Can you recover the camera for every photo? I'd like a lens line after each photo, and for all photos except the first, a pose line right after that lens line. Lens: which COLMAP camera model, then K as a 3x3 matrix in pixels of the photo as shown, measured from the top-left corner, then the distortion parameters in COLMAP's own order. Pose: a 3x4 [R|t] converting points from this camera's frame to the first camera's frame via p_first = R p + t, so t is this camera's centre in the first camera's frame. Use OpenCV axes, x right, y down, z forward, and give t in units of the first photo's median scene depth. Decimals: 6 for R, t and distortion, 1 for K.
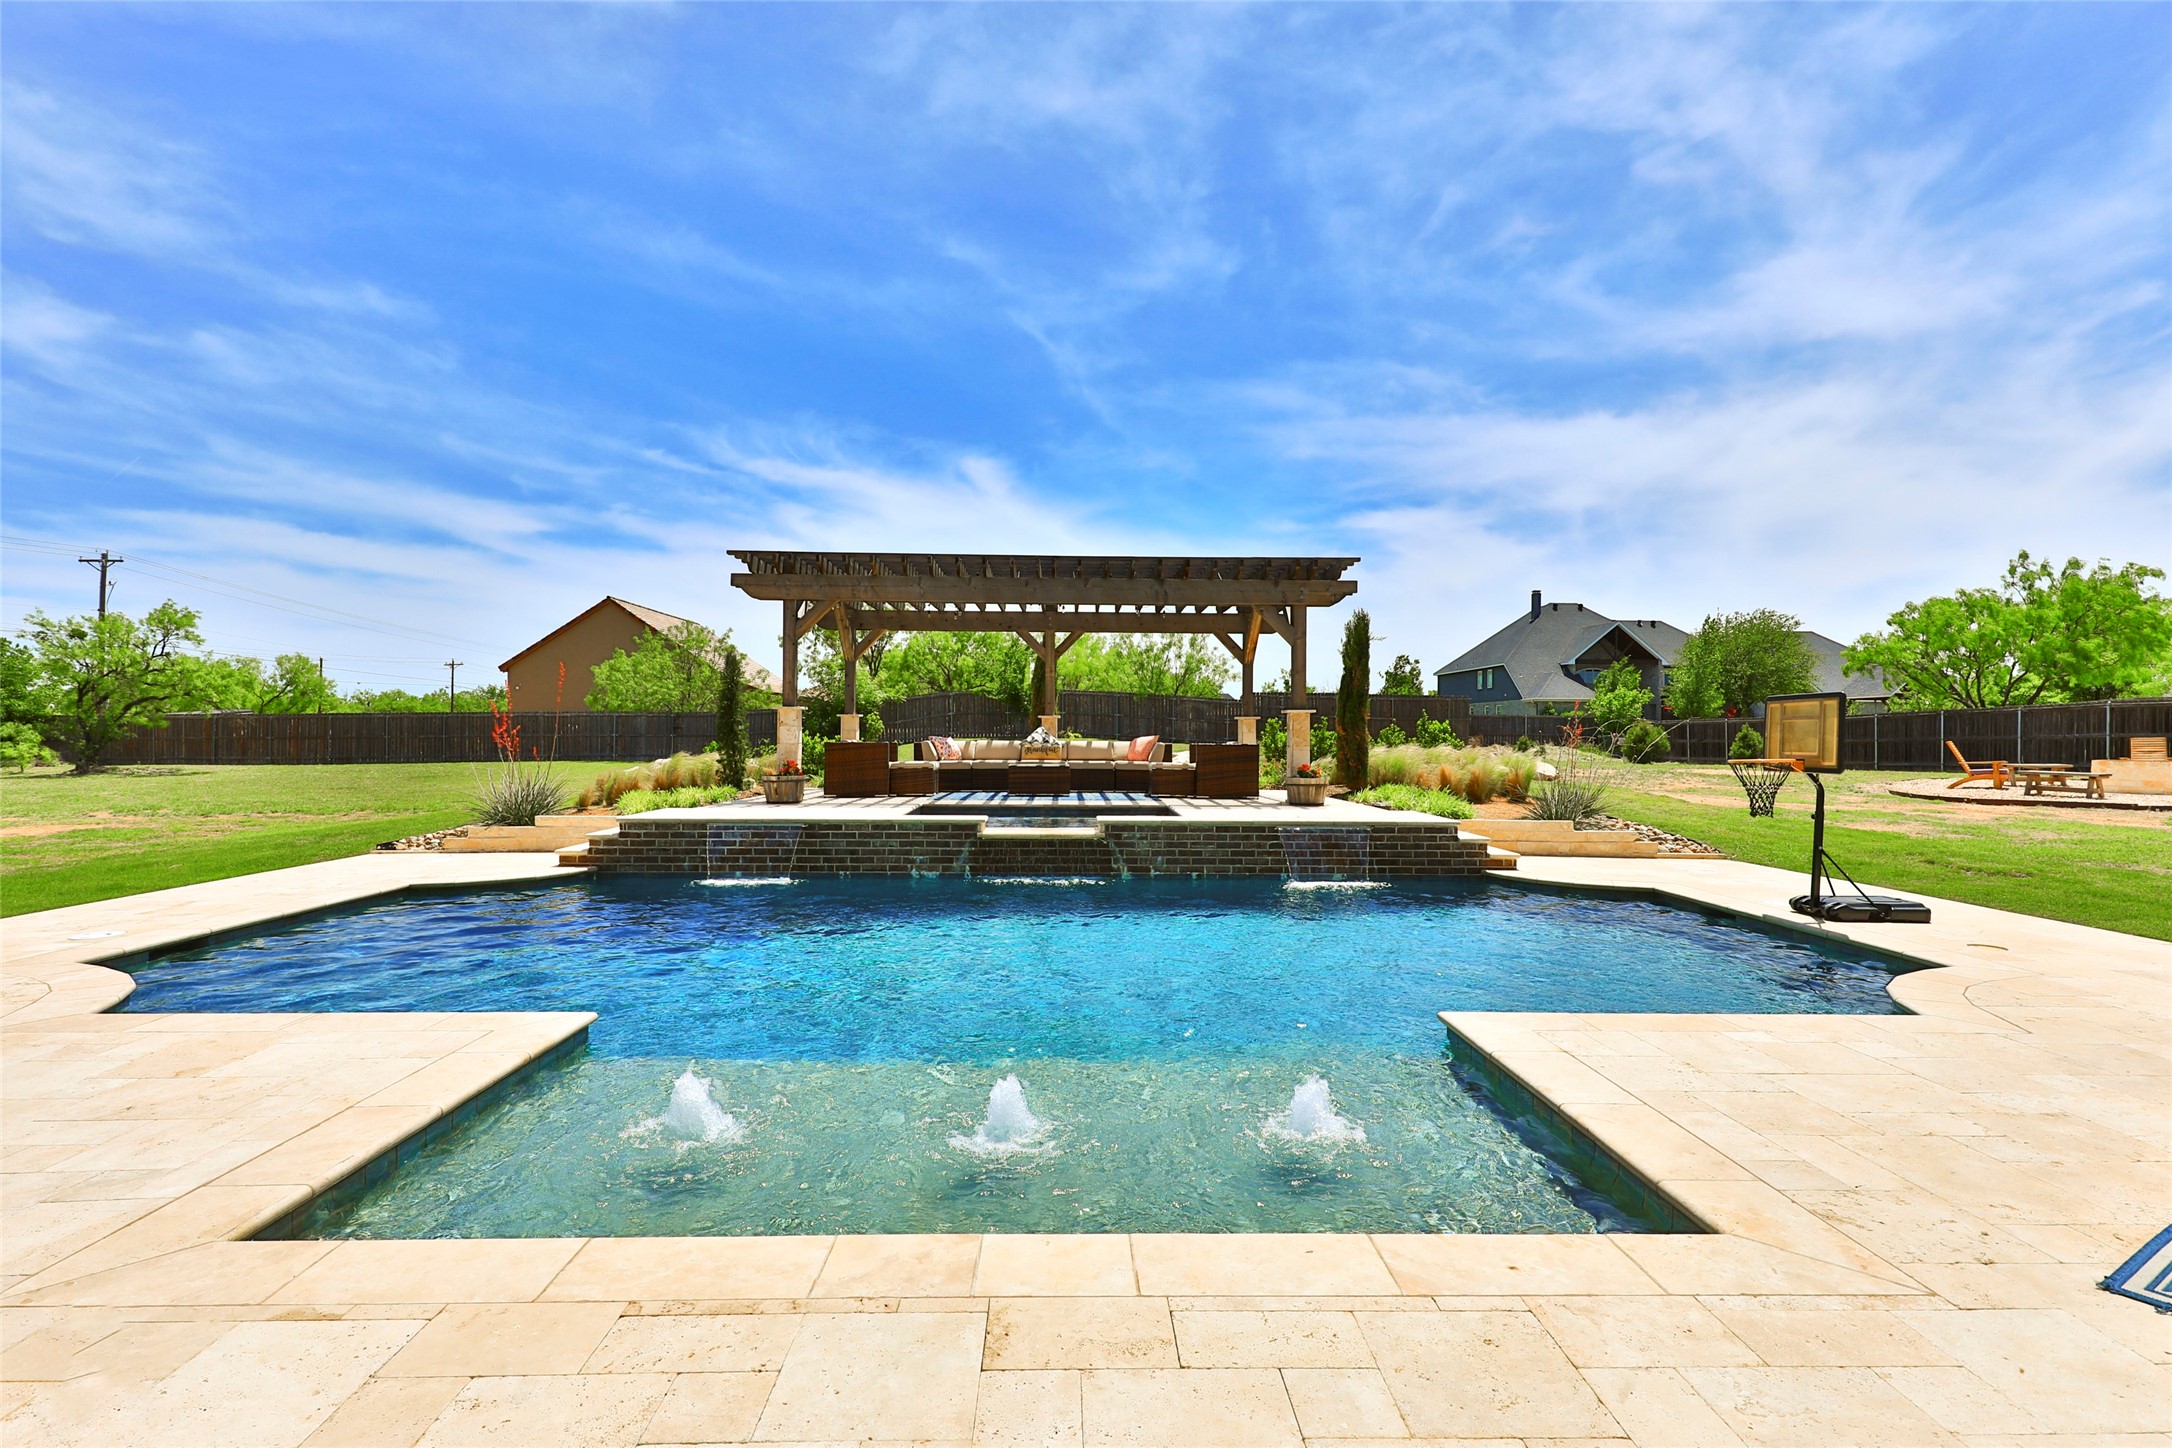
lens RADIAL K [[1026.2, 0, 1076.9], [0, 1026.2, 724.3], [0, 0, 1]] dist [0.006099, 0.000204]
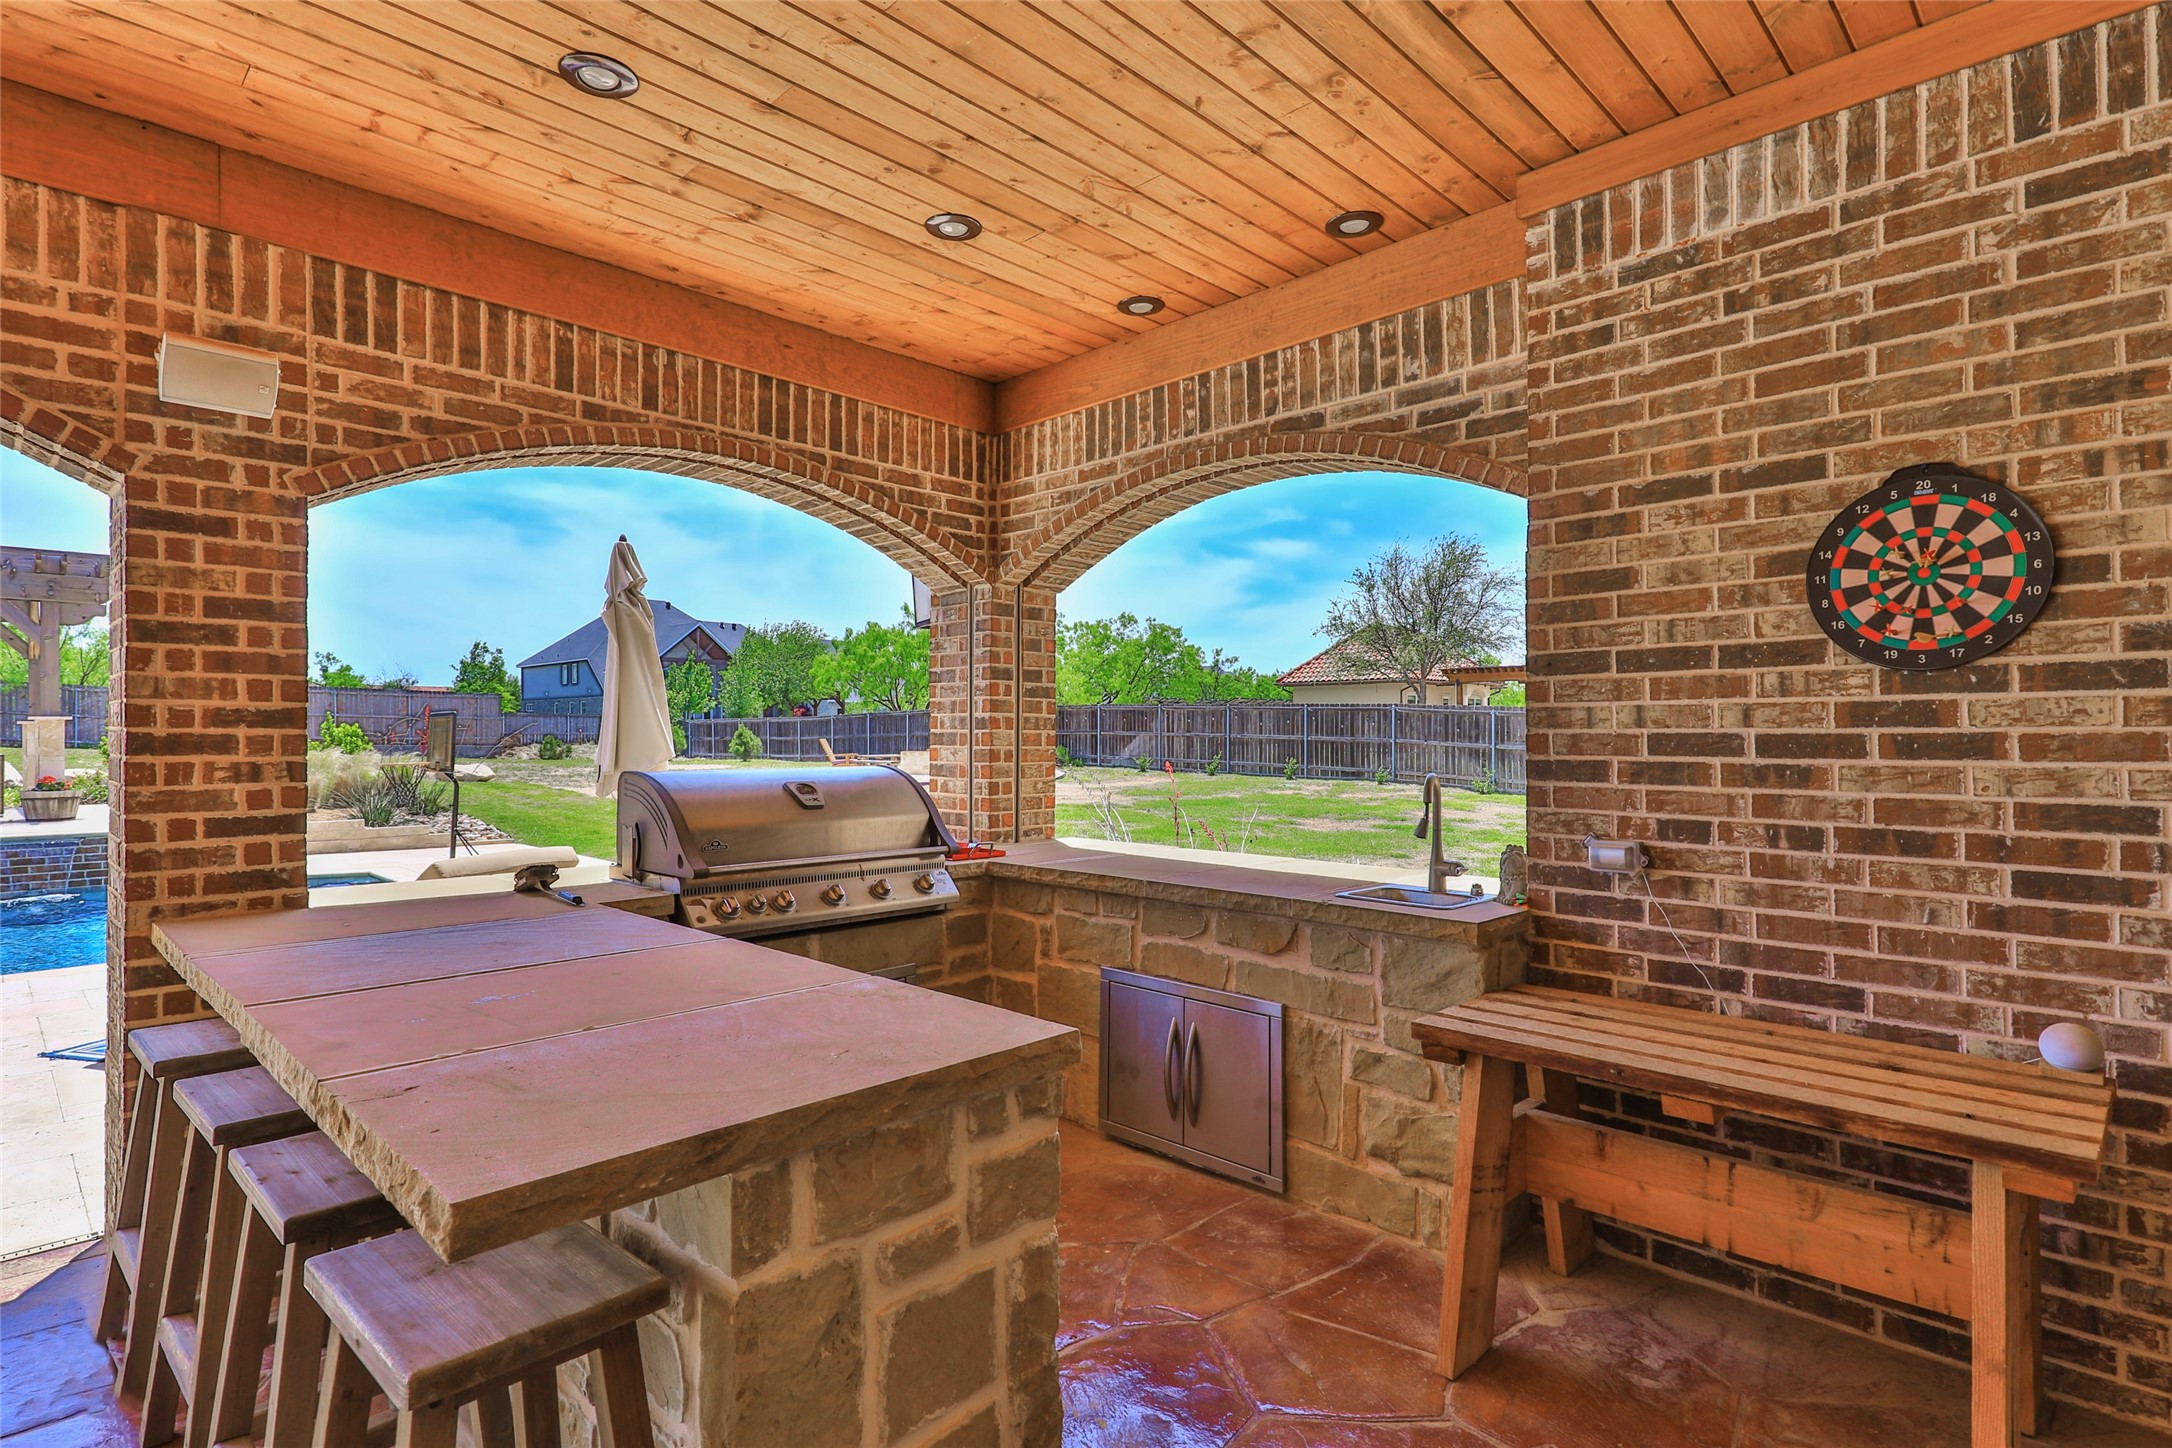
lens RADIAL K [[1094.3, 0, 1090.6], [0, 1094.3, 732.7], [0, 0, 1]] dist [0.013302, -0.005806]
pose [[0.702535, -0.005333, 0.711629, 0.137646], [-0.002621, 0.999946, 0.010081, -0.009427], [-0.711645, -0.008947, 0.702483, -0.269206]]
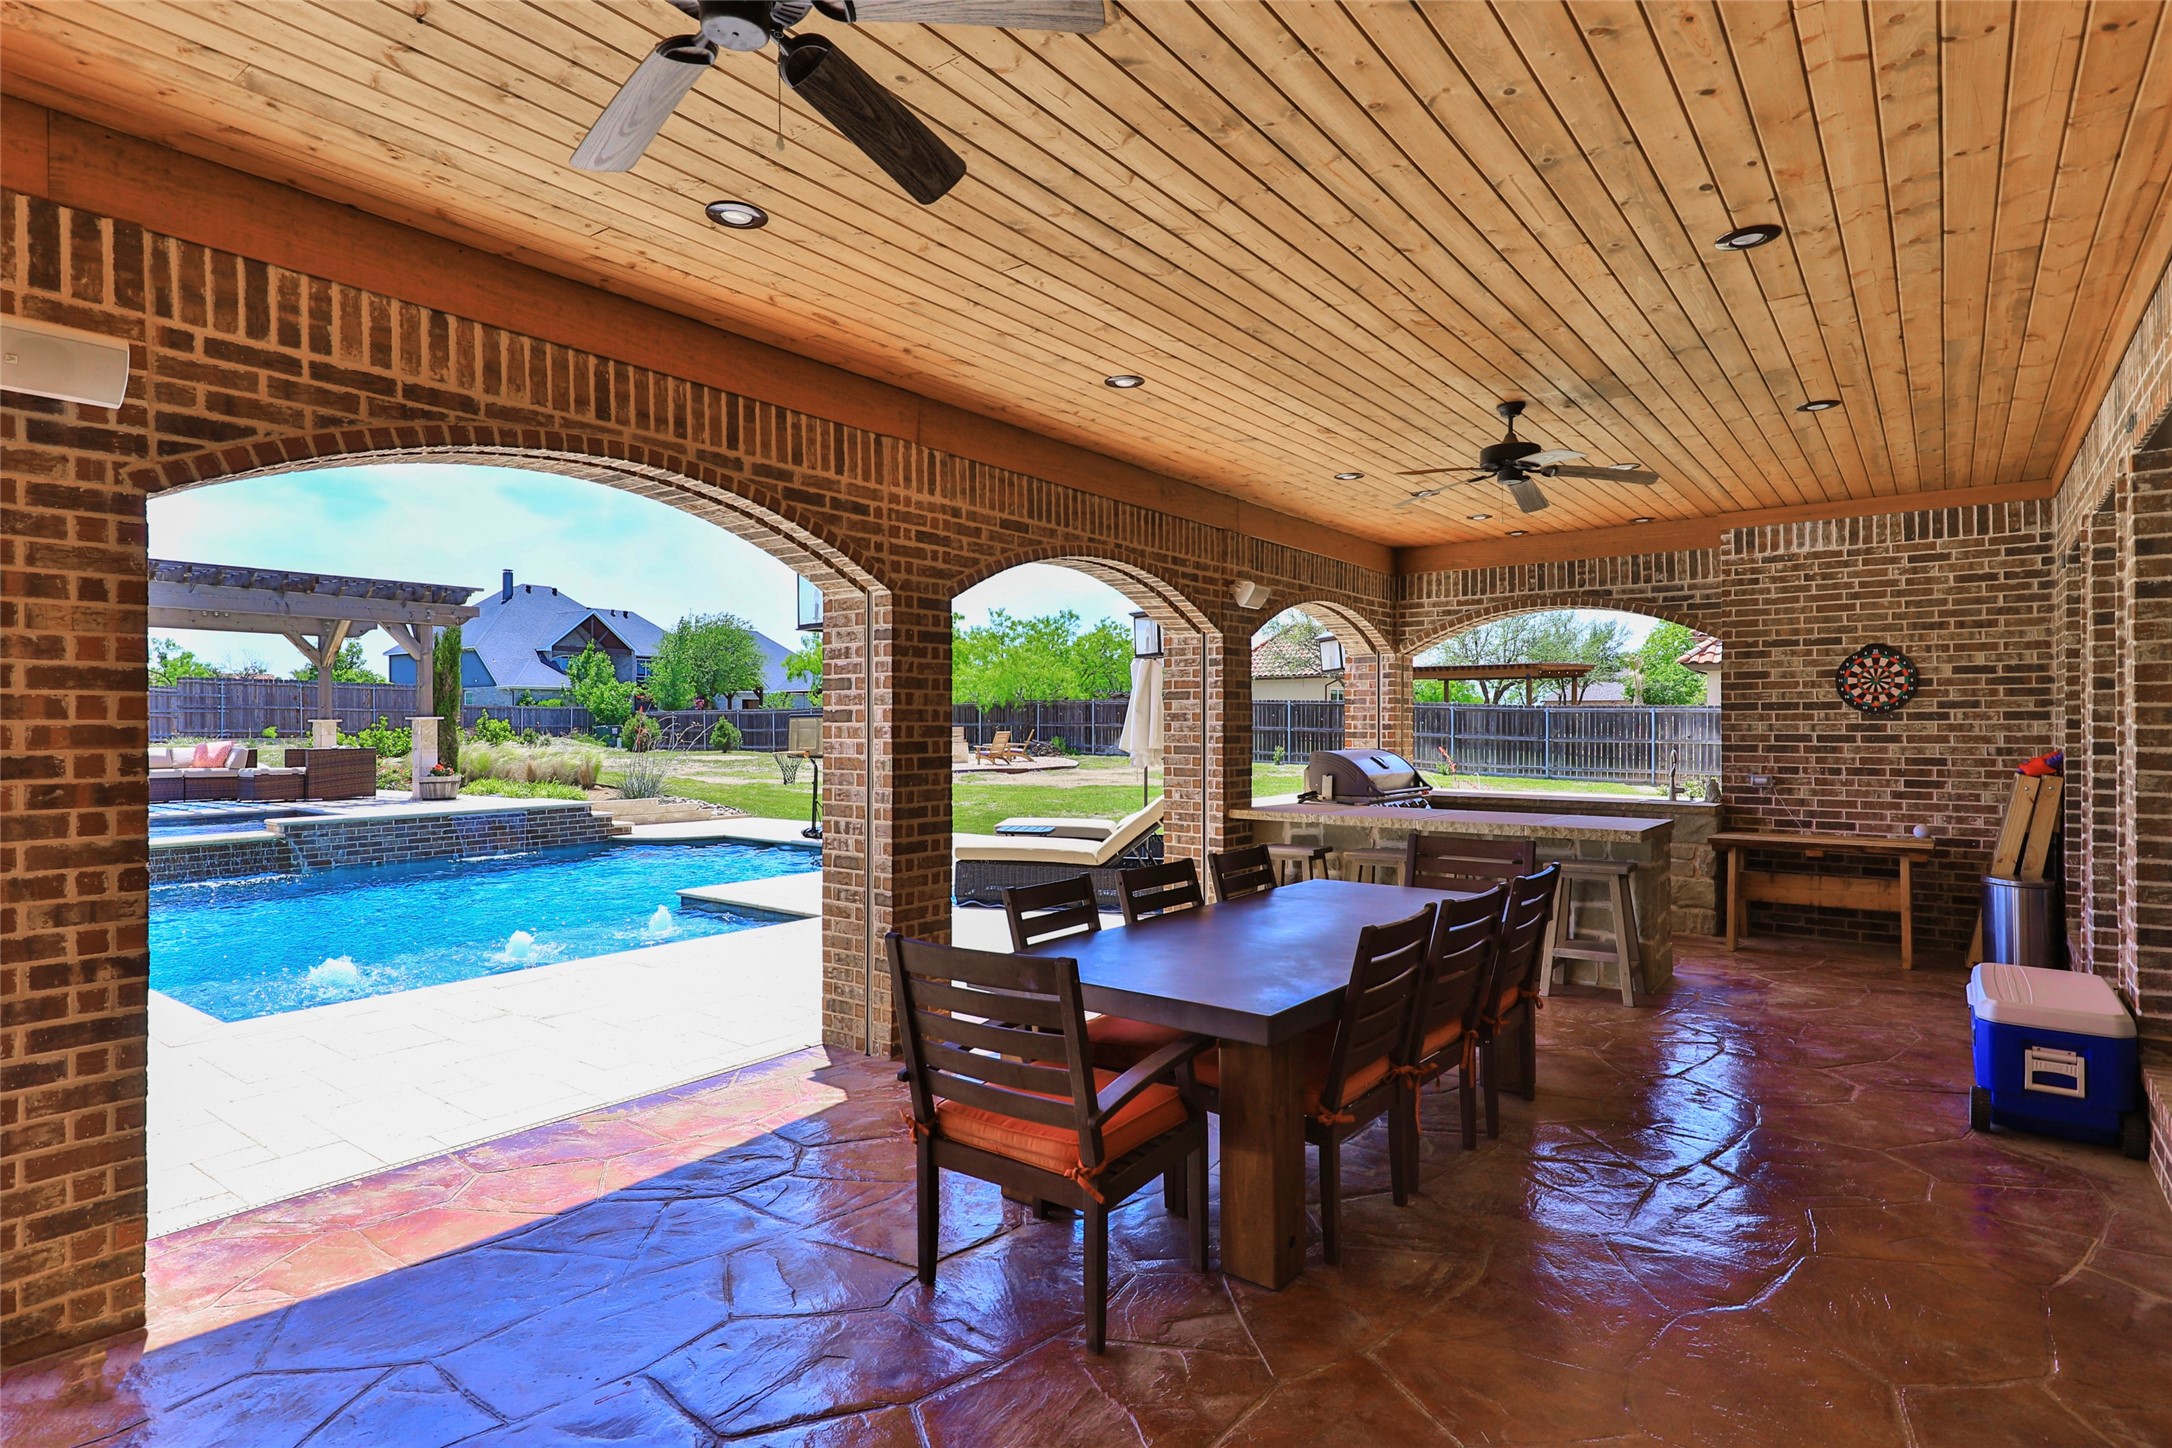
lens RADIAL K [[1124.2, 0, 1077.5], [0, 1124.2, 723.8], [0, 0, 1]] dist [-0.003218, 0.002177]
pose [[0.618263, -0.008333, 0.785927, -0.255242], [-0.001394, 0.999931, 0.011699, -0.017776], [-0.785970, -0.008329, 0.618208, -0.271766]]
